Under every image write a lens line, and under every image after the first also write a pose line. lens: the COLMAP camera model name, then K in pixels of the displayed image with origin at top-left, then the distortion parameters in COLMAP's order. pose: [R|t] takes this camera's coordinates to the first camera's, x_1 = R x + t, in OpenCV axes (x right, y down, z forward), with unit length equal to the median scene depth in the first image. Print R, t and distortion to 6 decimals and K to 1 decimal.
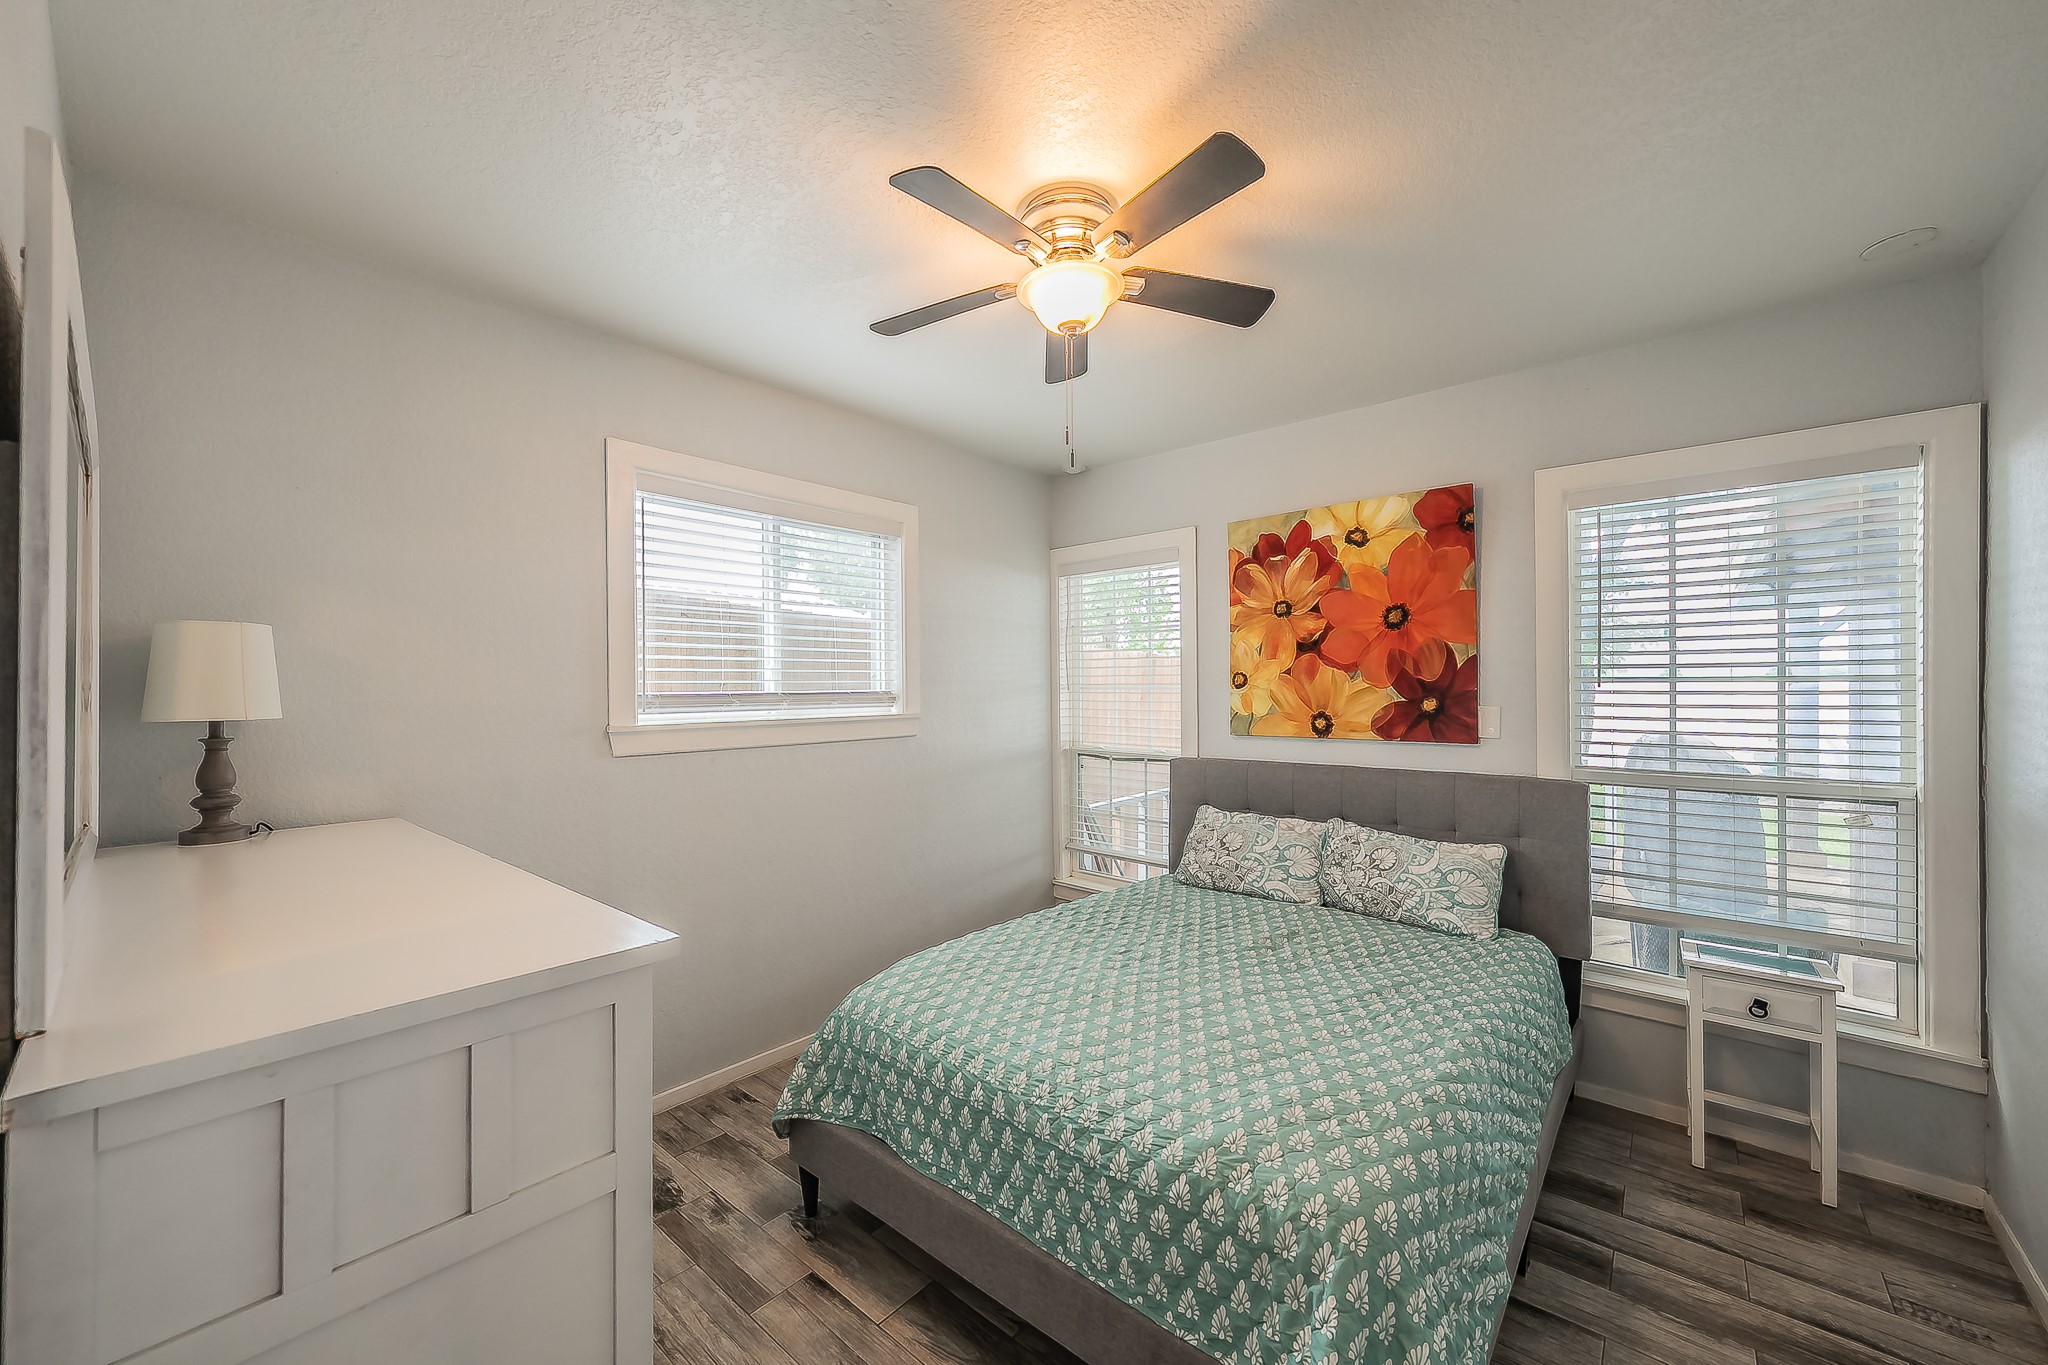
lens RADIAL K [[766.0, 0, 1024.0], [0, 766.0, 682.5], [0, 0, 1]] dist [0.000786, 0.000101]
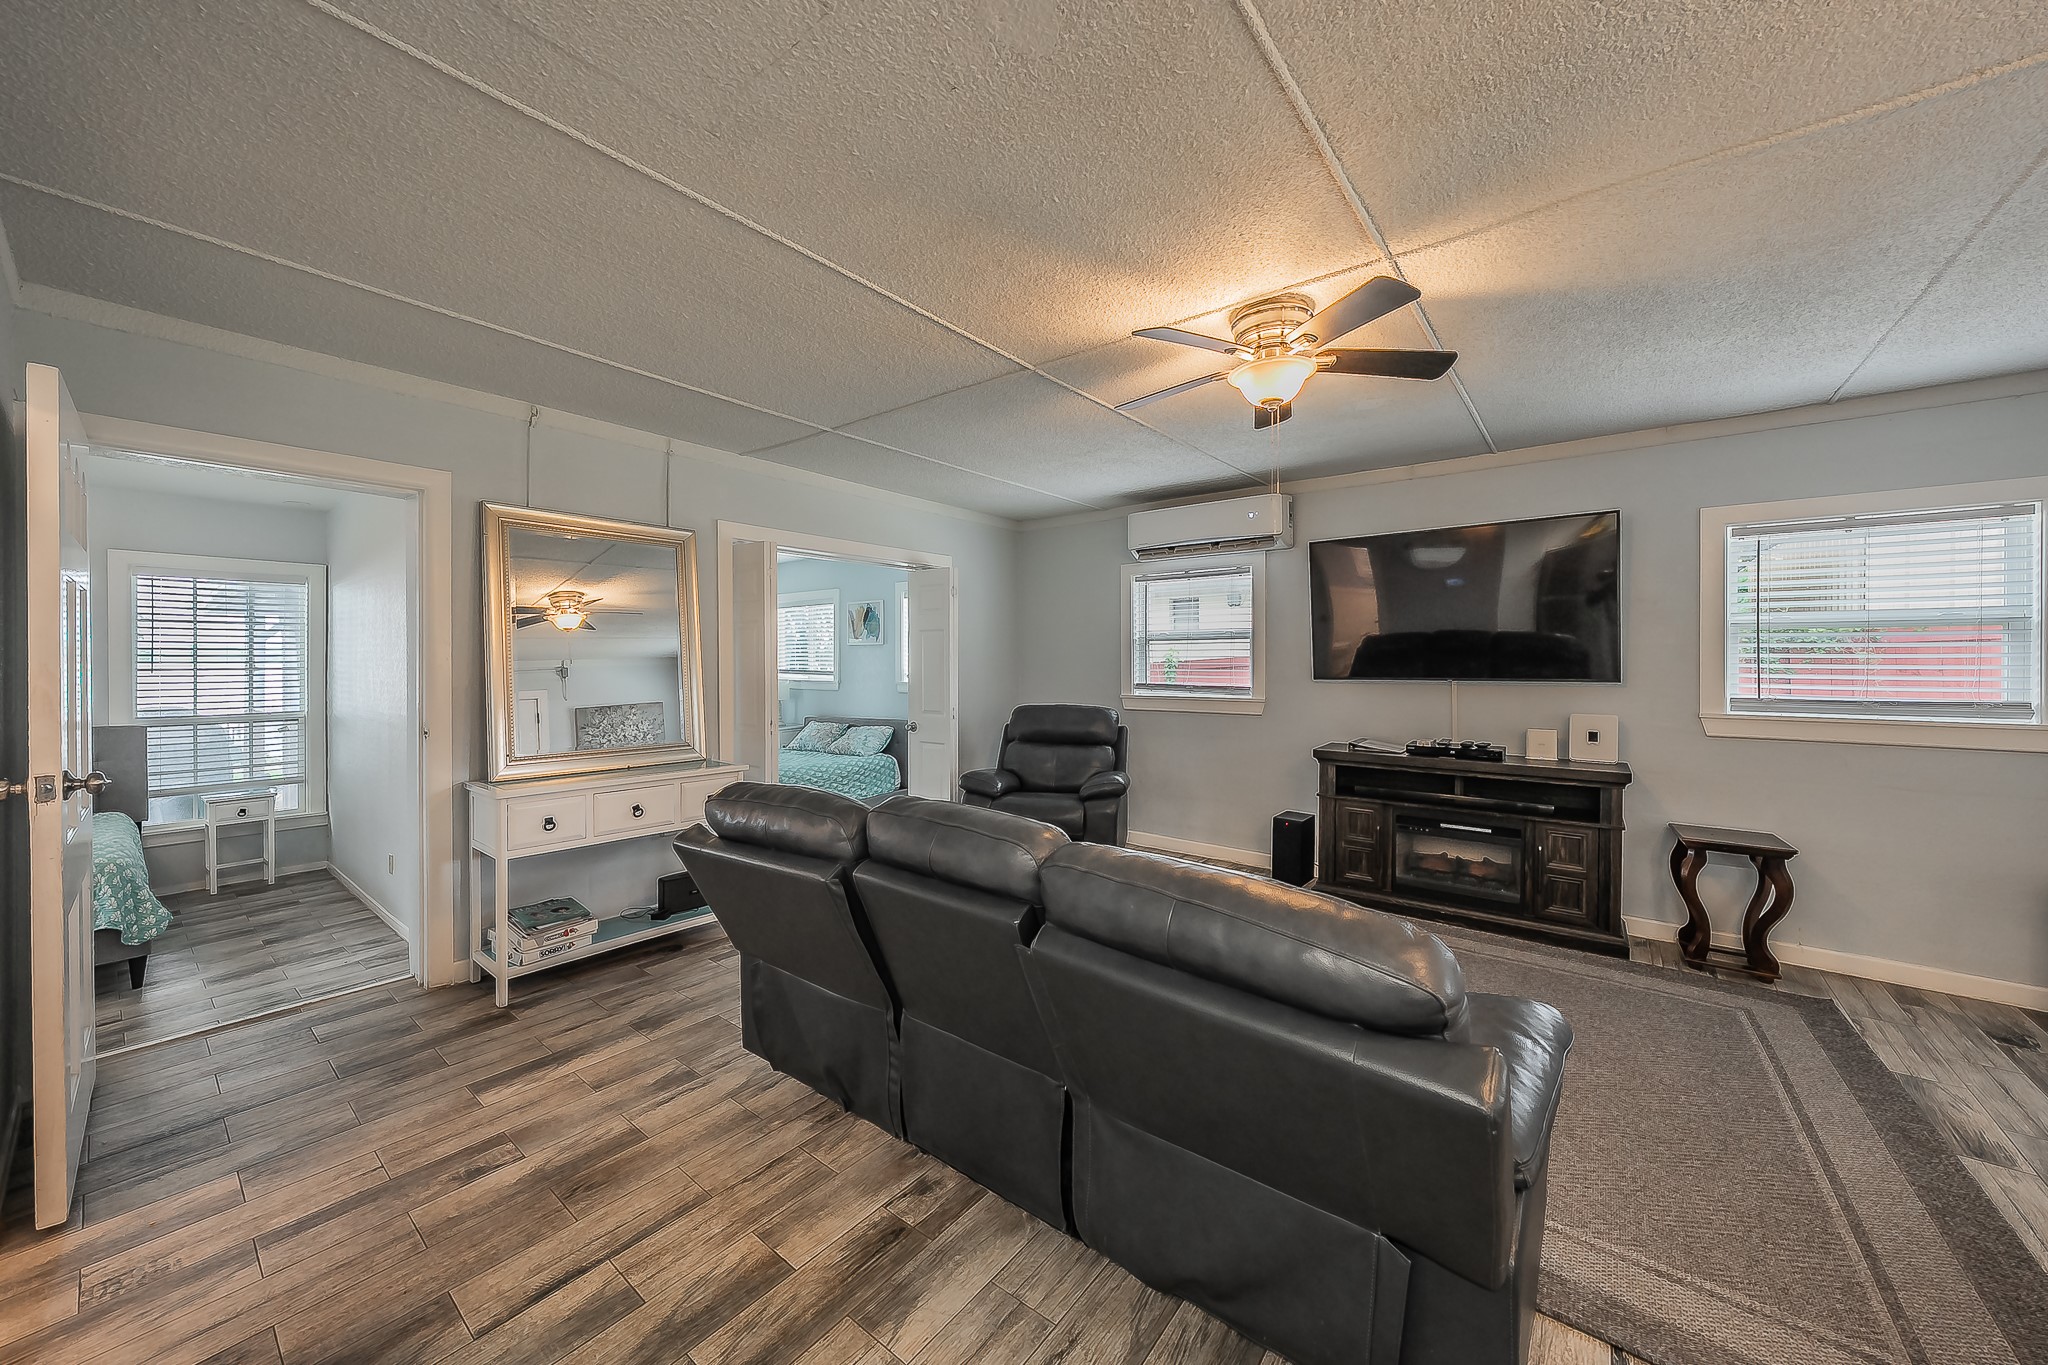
lens RADIAL K [[739.9, 0, 992.5], [0, 739.9, 666.8], [0, 0, 1]] dist [0.001111, 0.000266]
pose [[-0.011759, -0.004767, 0.999919, -0.939365], [-0.003265, 0.999983, 0.004729, -0.022263], [-0.999926, -0.003209, -0.011775, -0.891870]]
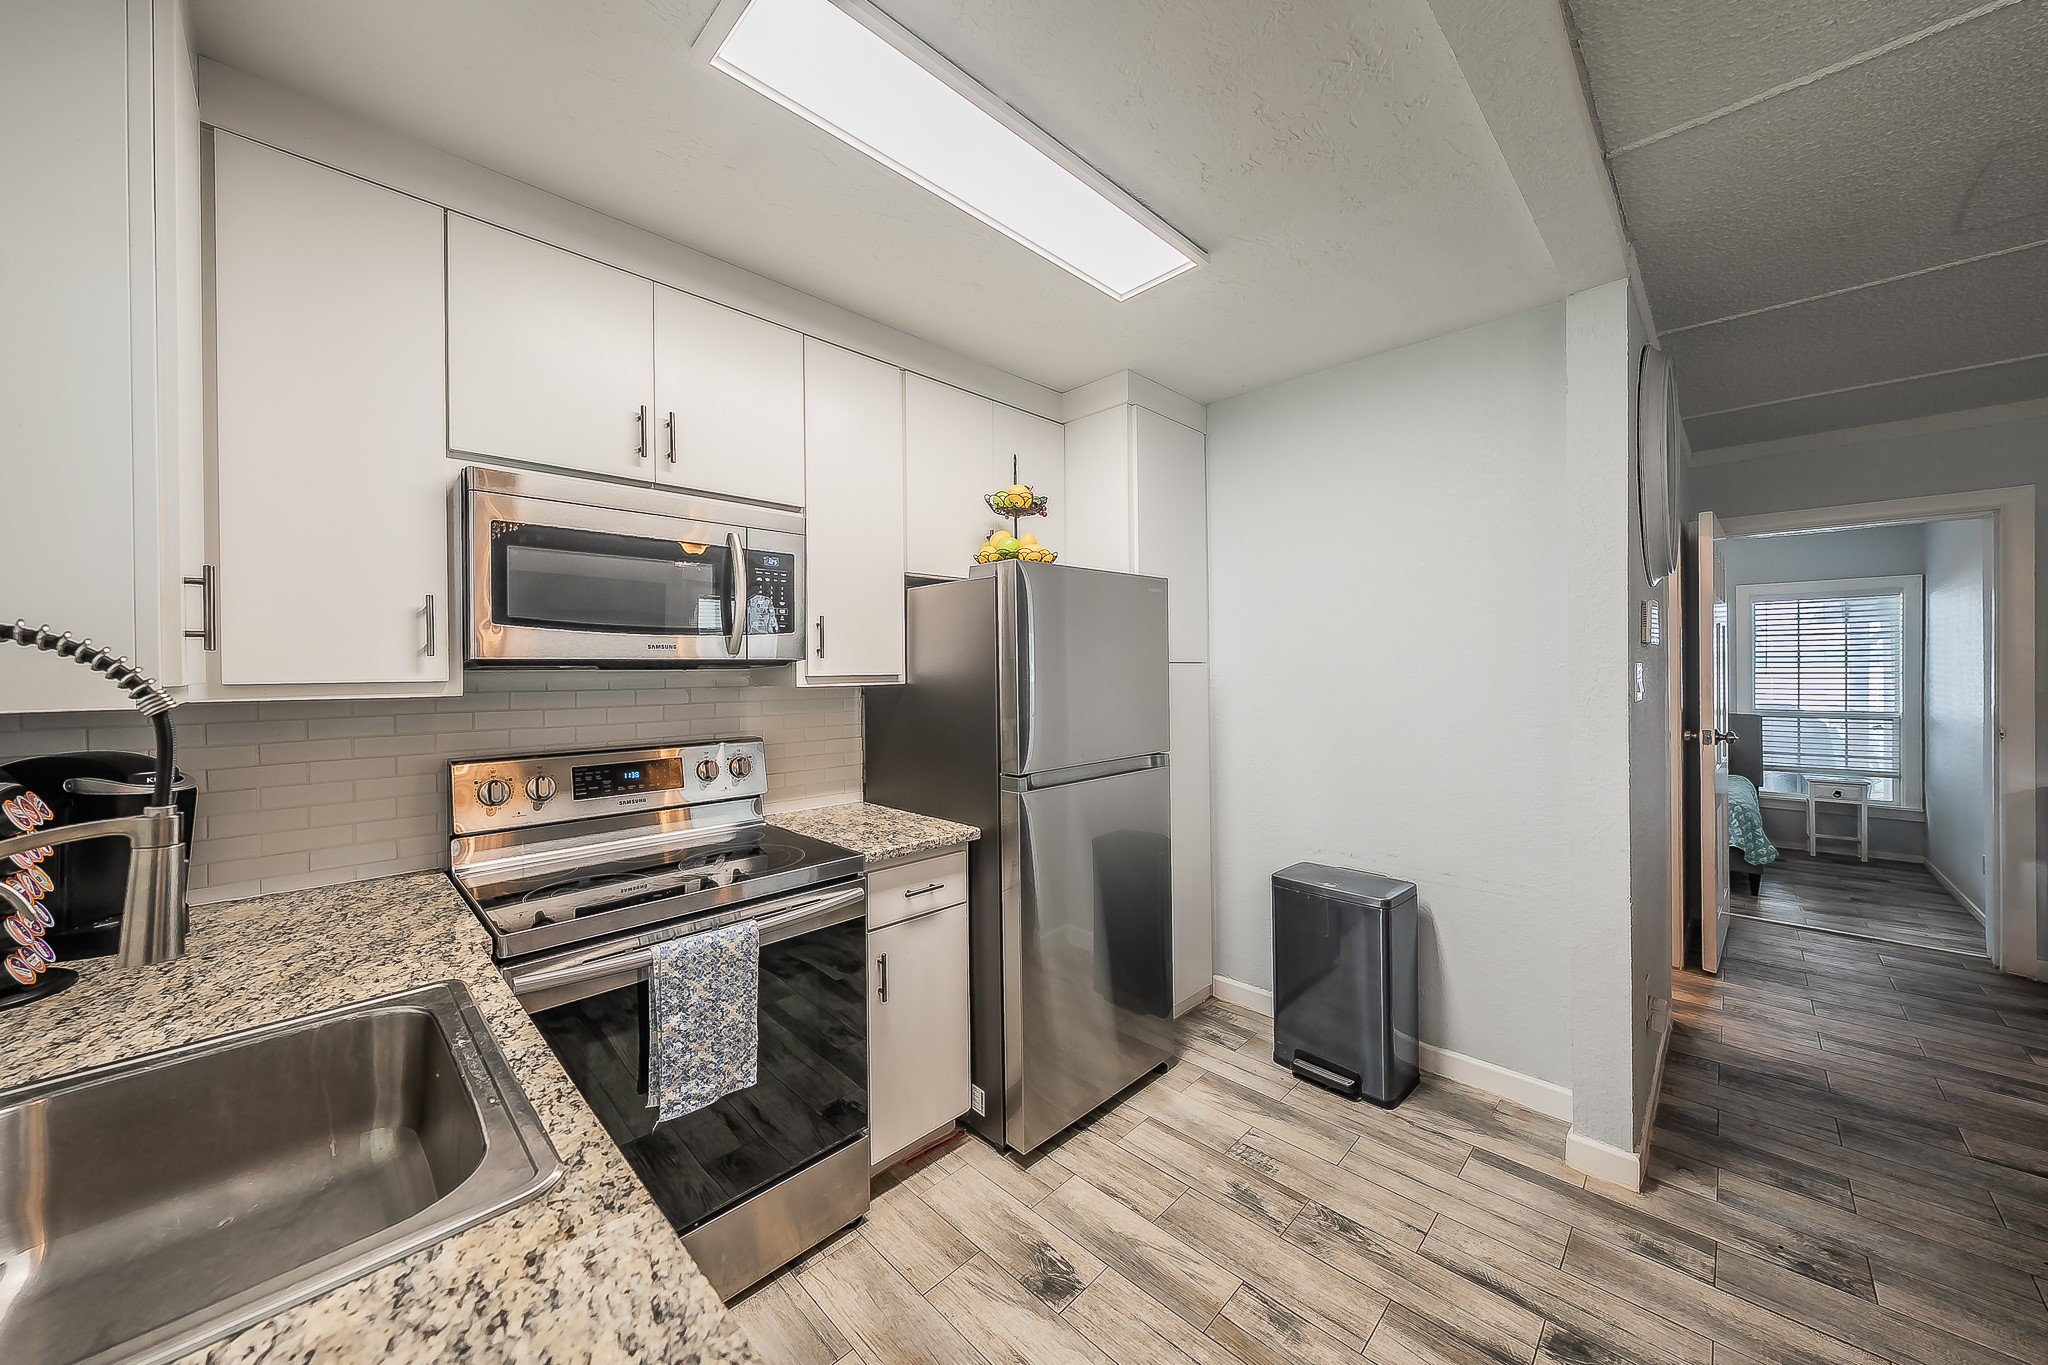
lens RADIAL K [[717.1, 0, 1031.3], [0, 717.1, 671.7], [0, 0, 1]] dist [-0.000711, -0.000059]
pose [[0.997695, -0.005457, -0.067634, -1.258000], [0.005886, 0.999964, 0.006156, -0.031239], [0.067598, -0.006540, 0.997691, -1.261974]]
